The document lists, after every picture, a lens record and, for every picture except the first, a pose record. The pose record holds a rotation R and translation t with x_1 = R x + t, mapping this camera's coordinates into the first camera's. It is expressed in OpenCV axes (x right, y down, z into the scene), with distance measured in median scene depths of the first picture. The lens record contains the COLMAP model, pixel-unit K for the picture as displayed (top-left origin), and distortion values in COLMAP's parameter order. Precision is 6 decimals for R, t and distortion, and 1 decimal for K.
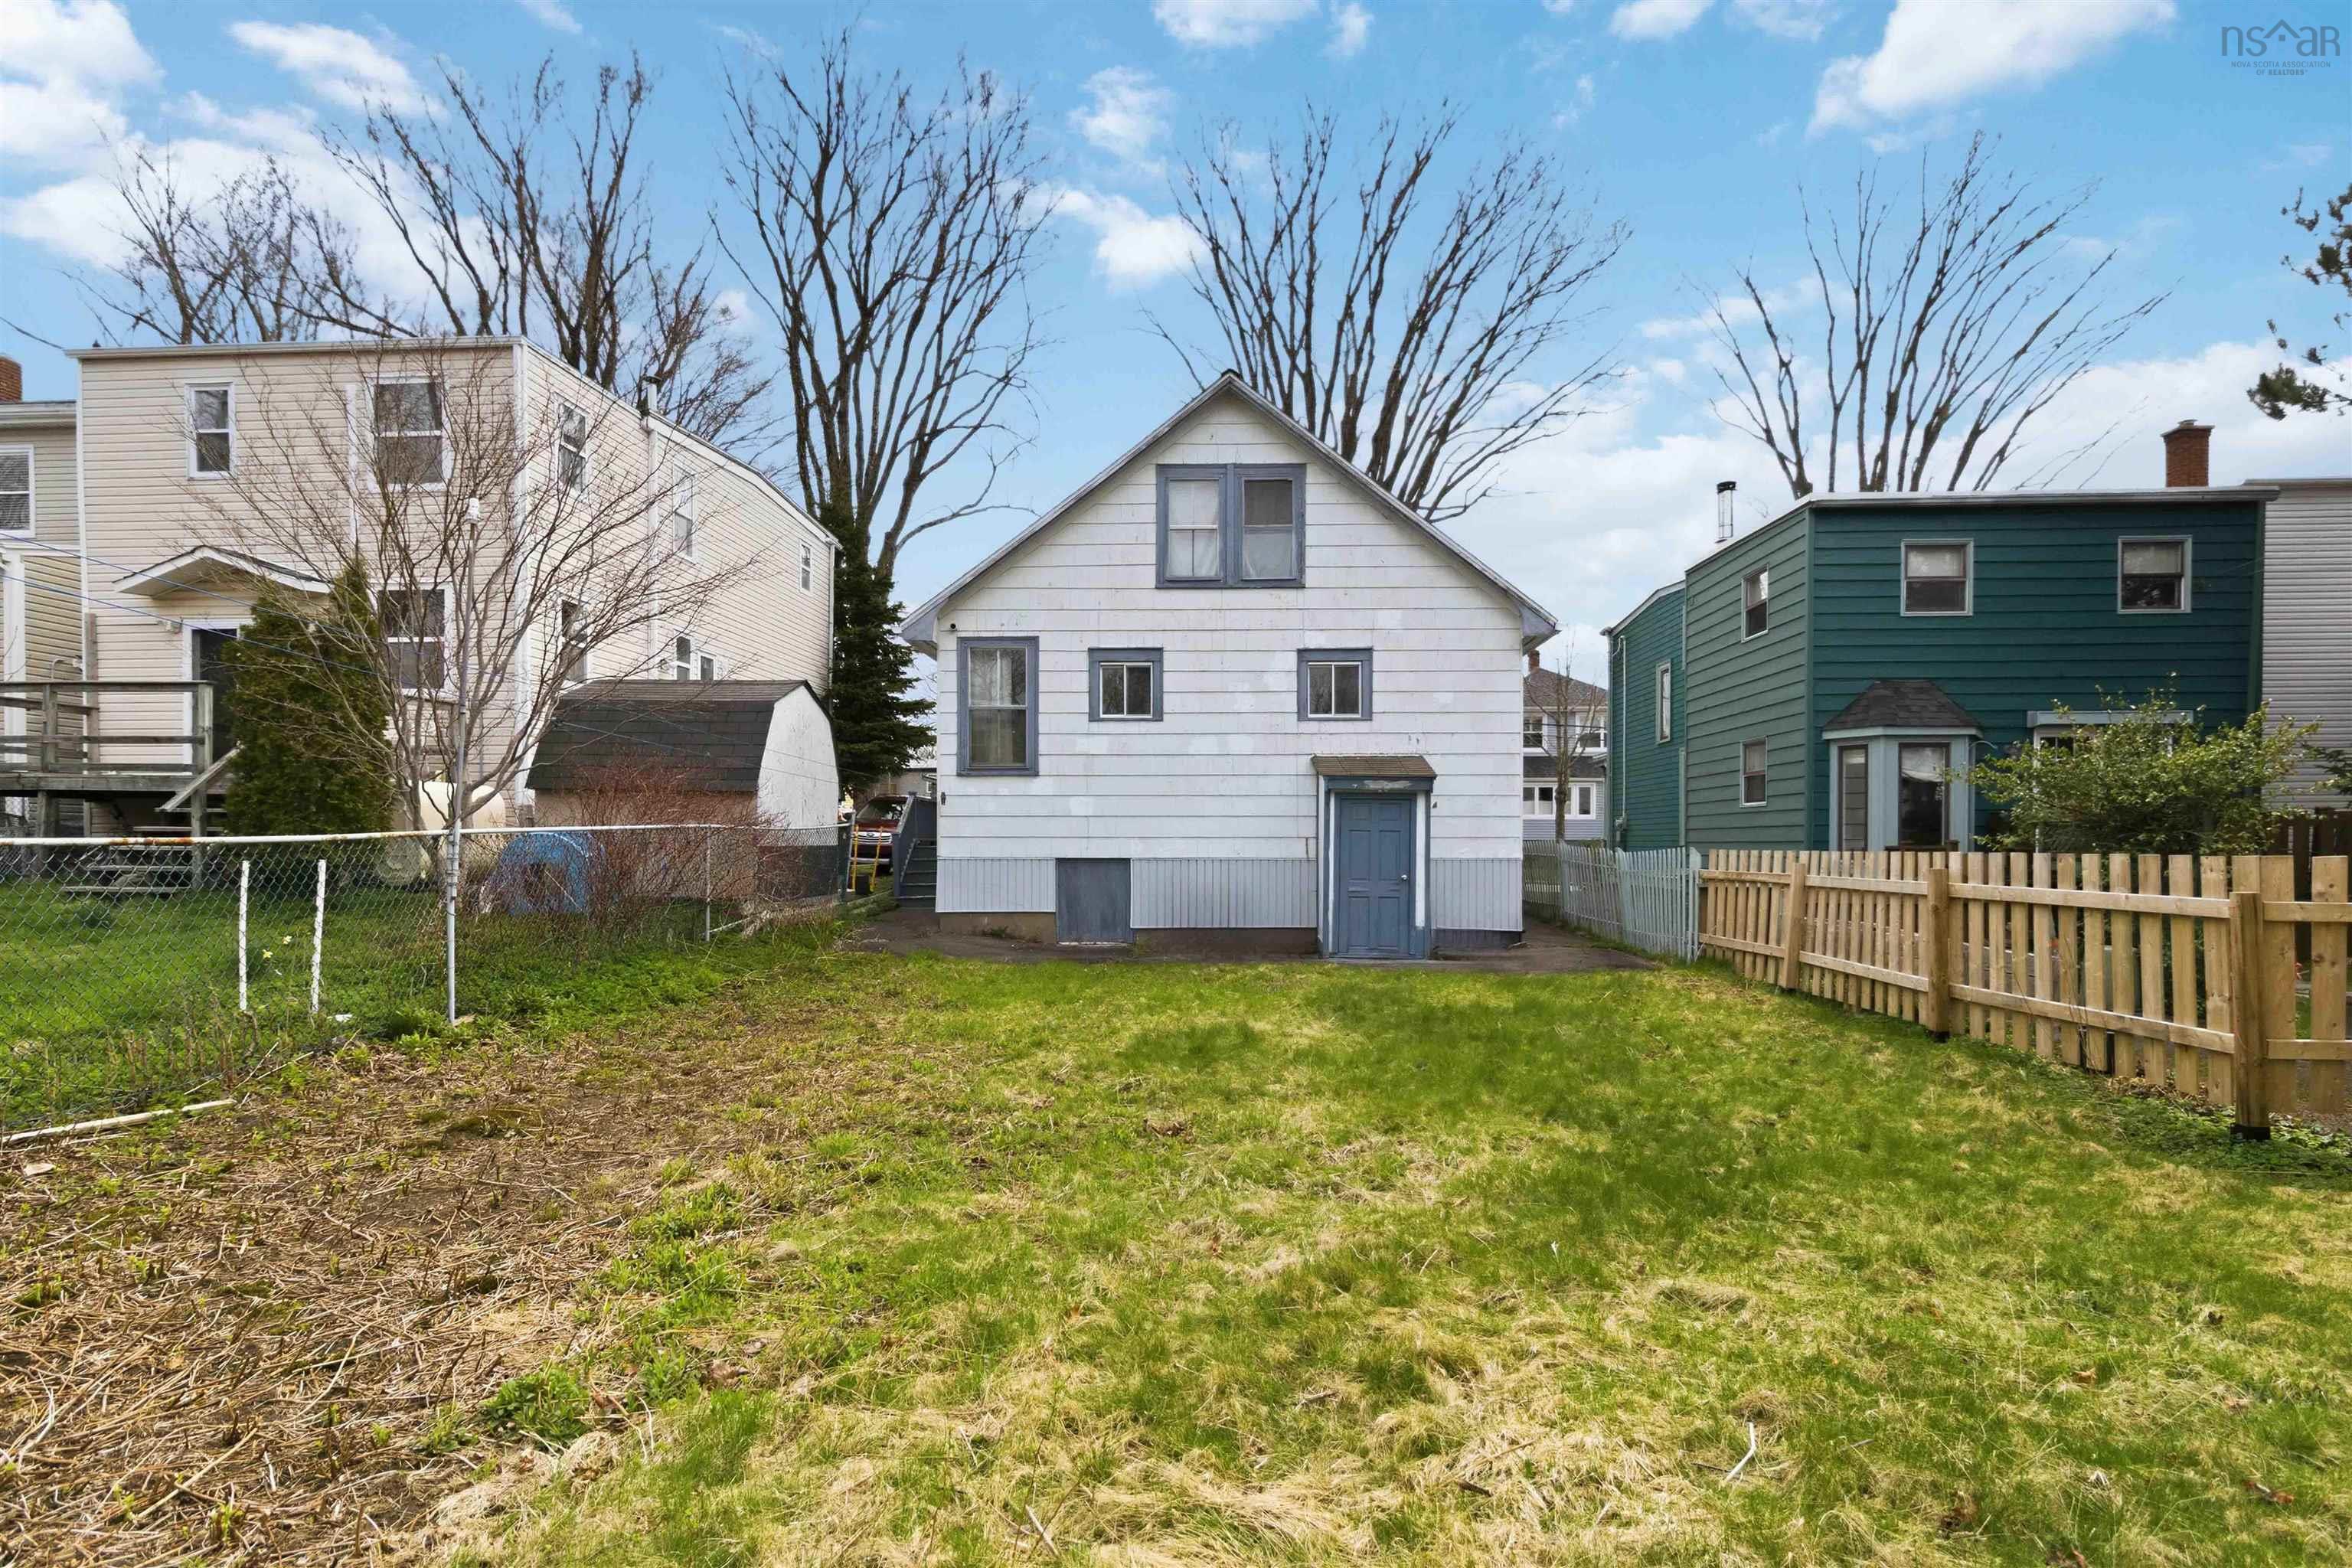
lens RADIAL K [[1212.9, 0, 1178.4], [0, 1212.9, 838.6], [0, 0, 1]] dist [0.001146, -0.000140]
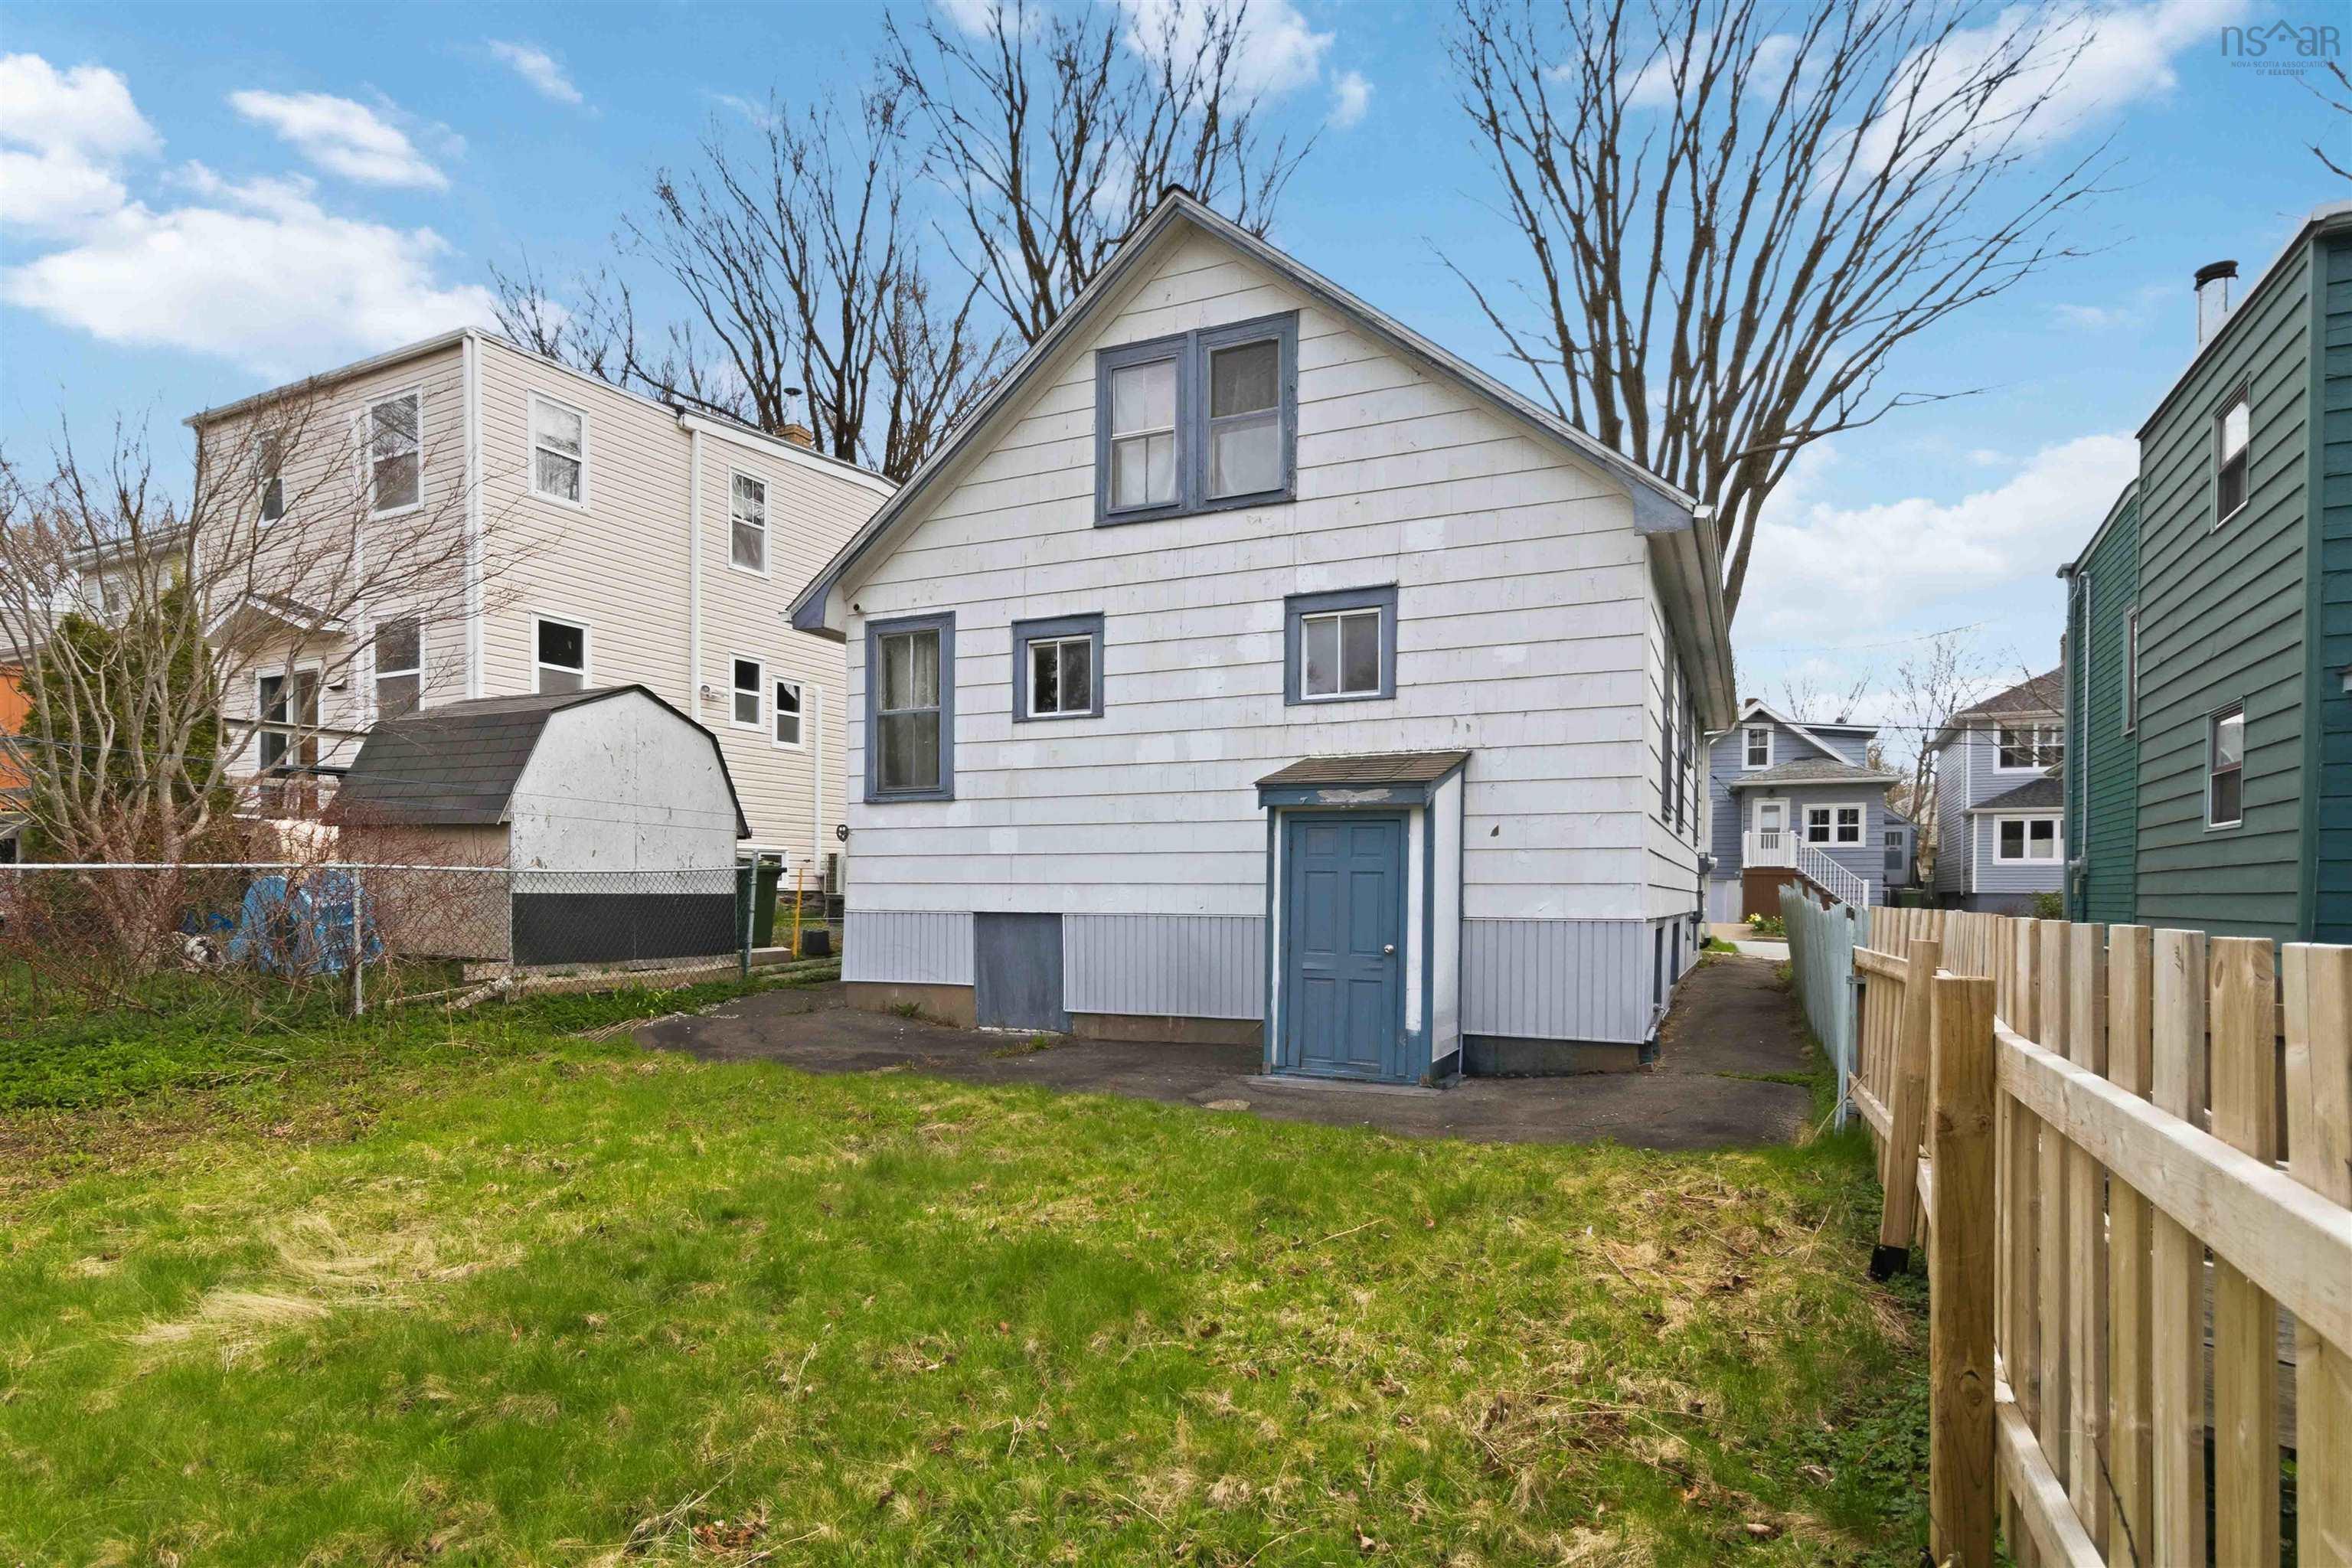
lens RADIAL K [[1247.6, 0, 1174.1], [0, 1247.6, 892.4], [0, 0, 1]] dist [0.001193, -0.000046]
pose [[0.920820, 0.003414, -0.389974, 0.304323], [-0.004346, 0.999989, -0.001508, 0.004643], [0.389964, 0.003084, 0.920825, 0.355699]]
